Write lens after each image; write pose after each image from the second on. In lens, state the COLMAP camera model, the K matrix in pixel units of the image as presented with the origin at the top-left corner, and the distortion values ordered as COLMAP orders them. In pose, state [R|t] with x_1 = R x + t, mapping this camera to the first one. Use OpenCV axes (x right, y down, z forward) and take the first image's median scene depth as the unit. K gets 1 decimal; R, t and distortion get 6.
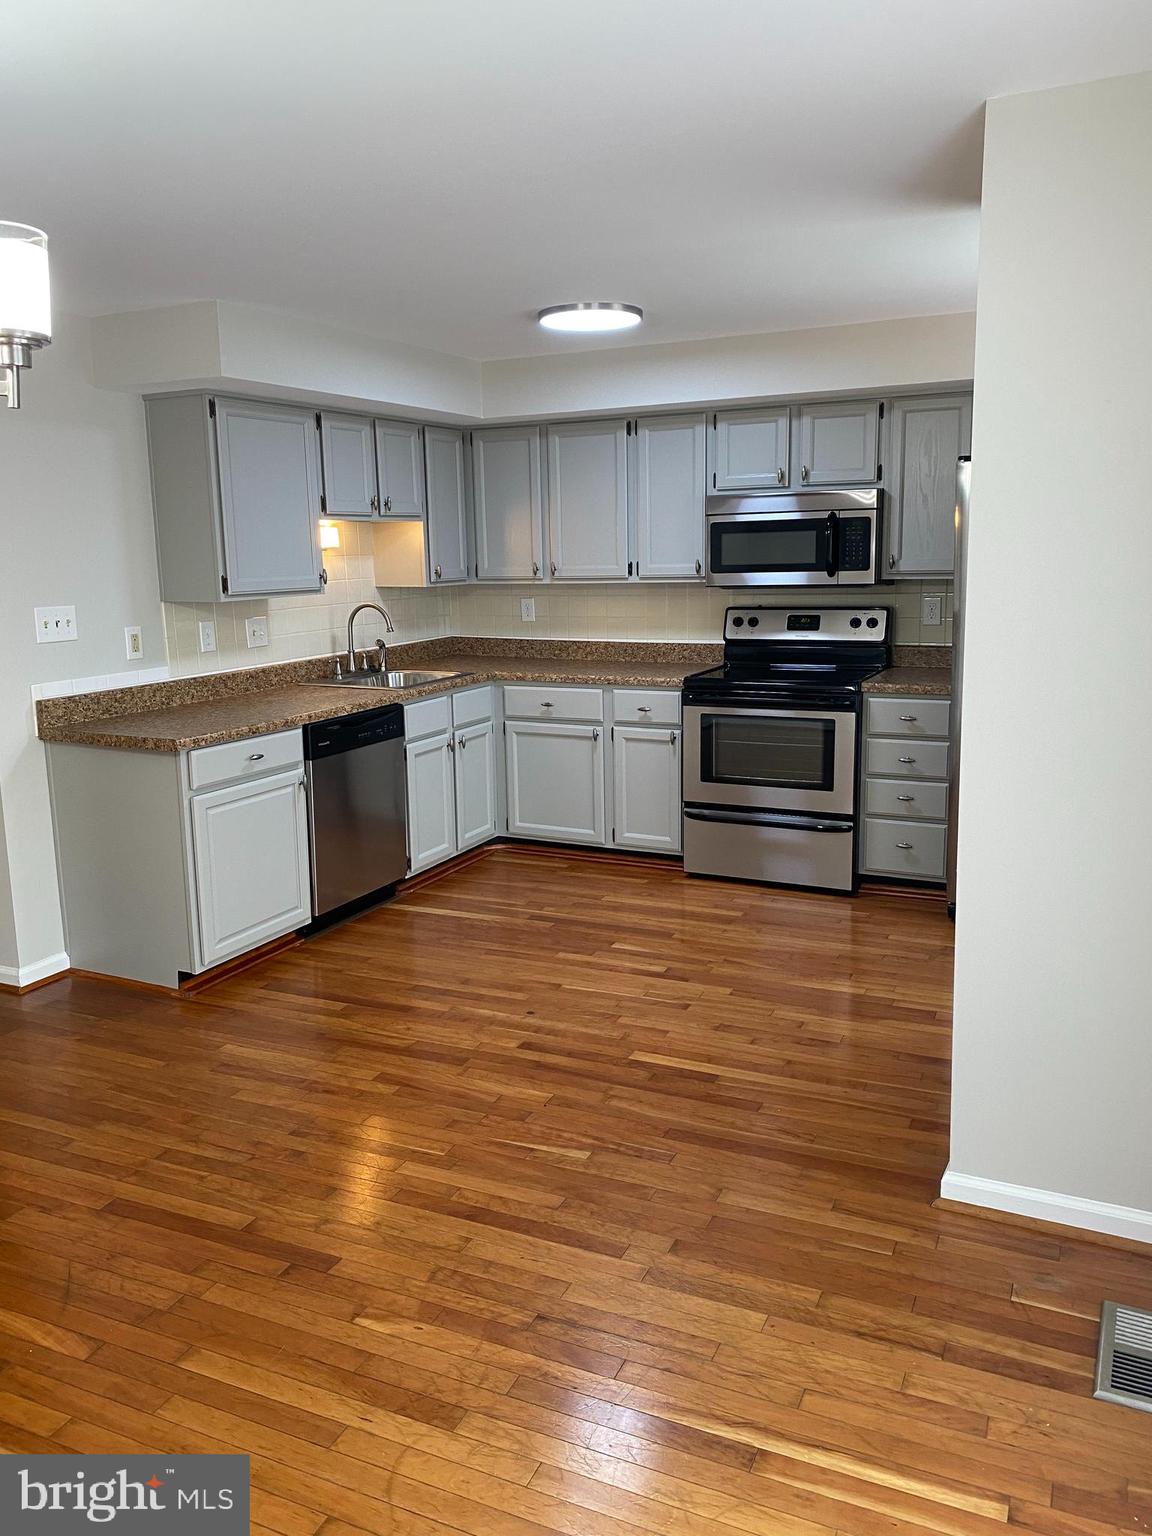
lens RADIAL K [[1175.6, 0, 564.9], [0, 1175.6, 767.2], [0, 0, 1]] dist [0.044058, -0.049686]
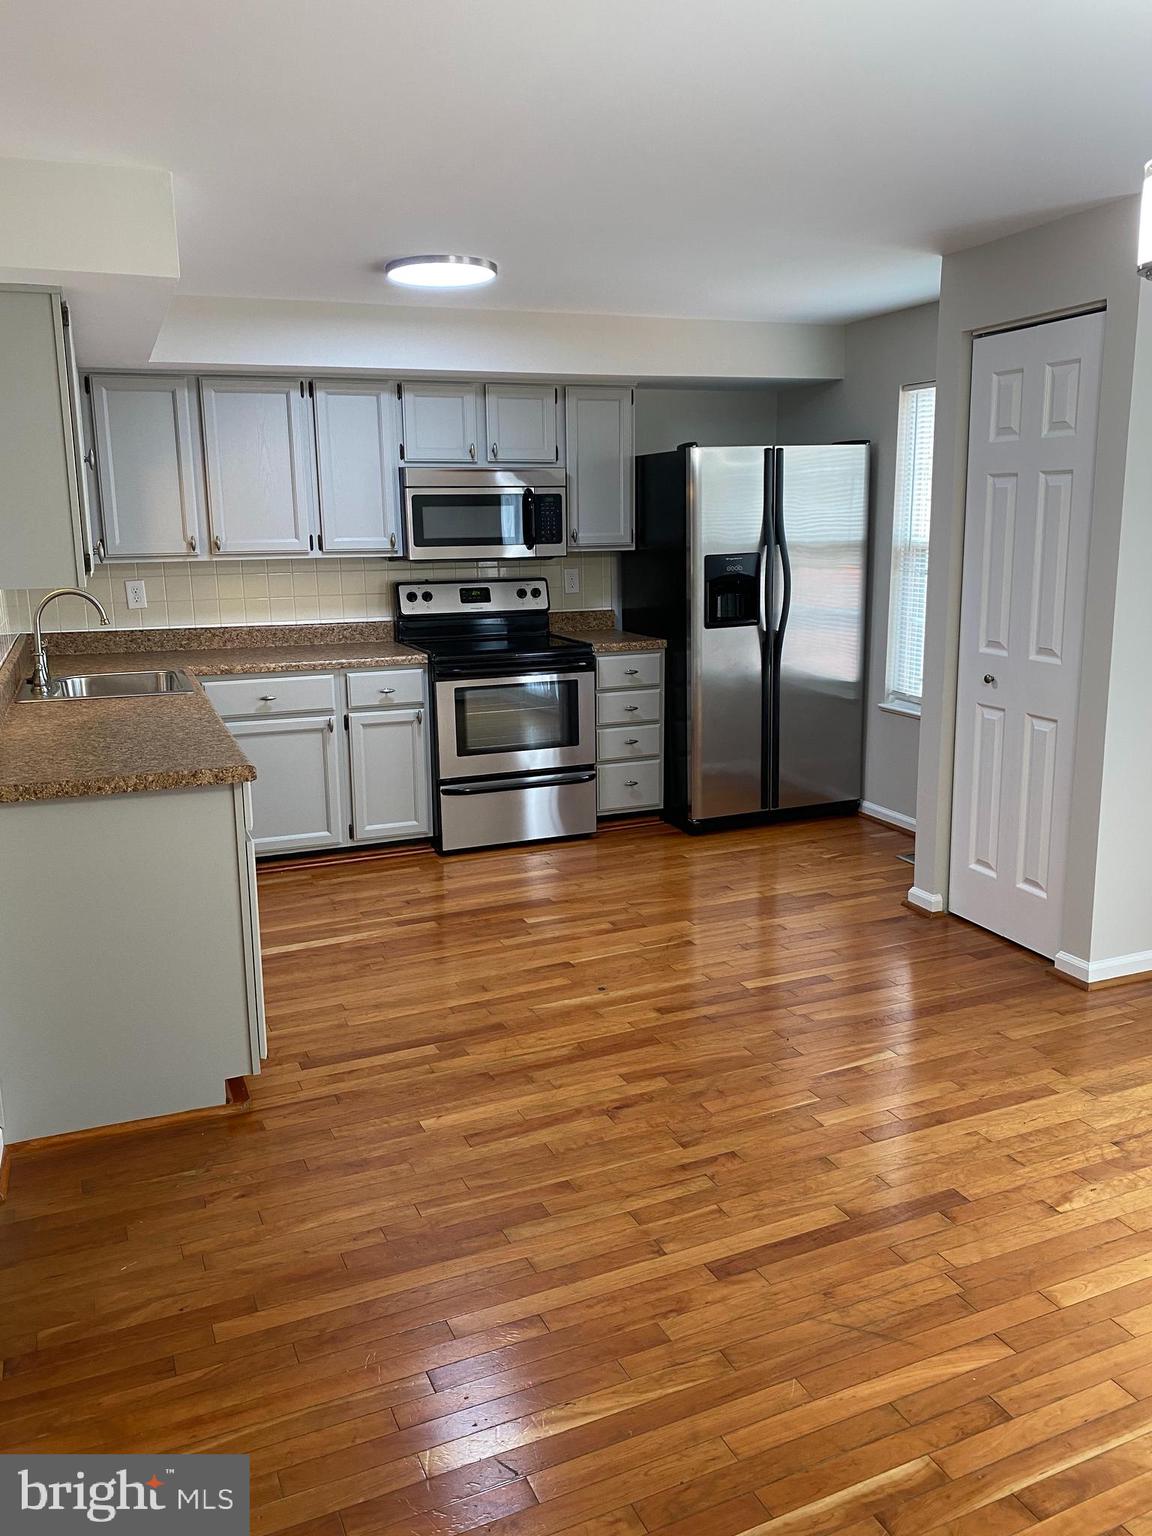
lens RADIAL K [[1175.6, 0, 576.5], [0, 1175.6, 767.8], [0, 0, 1]] dist [0.044058, -0.049686]
pose [[0.659044, -0.144229, 0.738146, -0.567708], [0.138557, 0.987925, 0.069326, -0.034185], [-0.739232, 0.056586, 0.671070, 0.266433]]
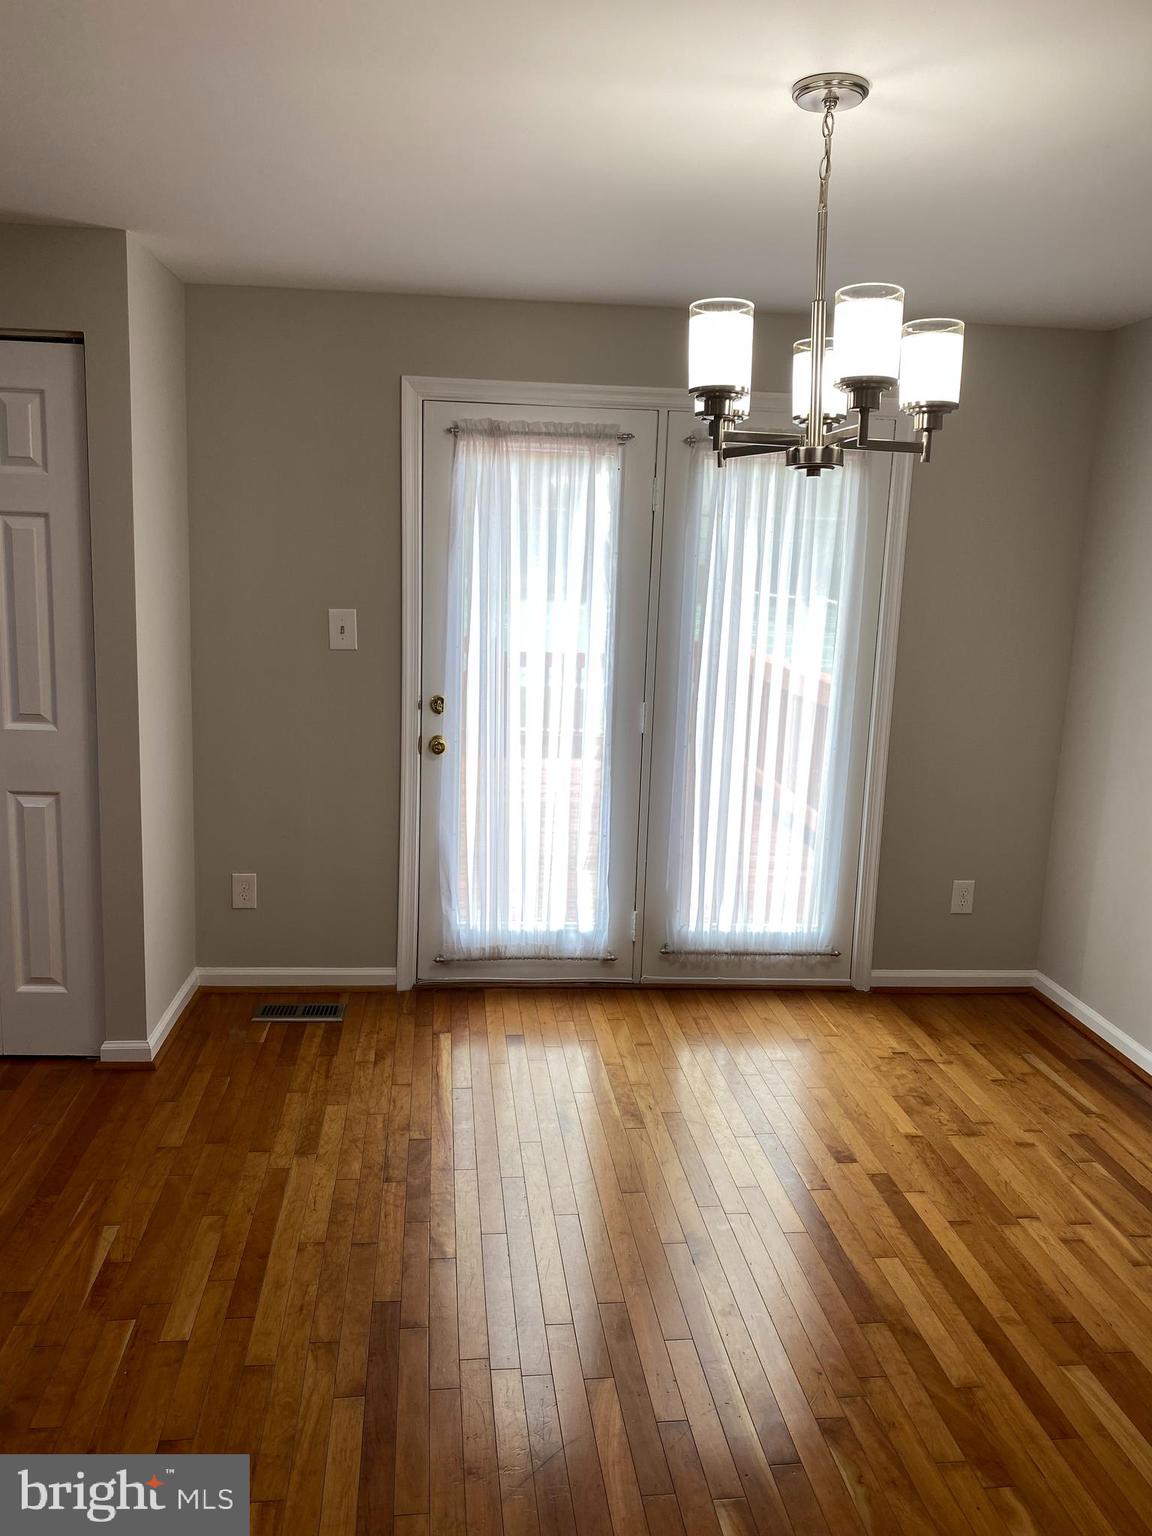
lens RADIAL K [[1175.6, 0, 568.2], [0, 1175.6, 757.8], [0, 0, 1]] dist [0.044058, -0.049686]
pose [[-0.521896, -0.140559, 0.841349, -0.516566], [0.133027, 0.960851, 0.243041, -0.113151], [-0.842573, 0.238764, -0.482766, 0.621570]]
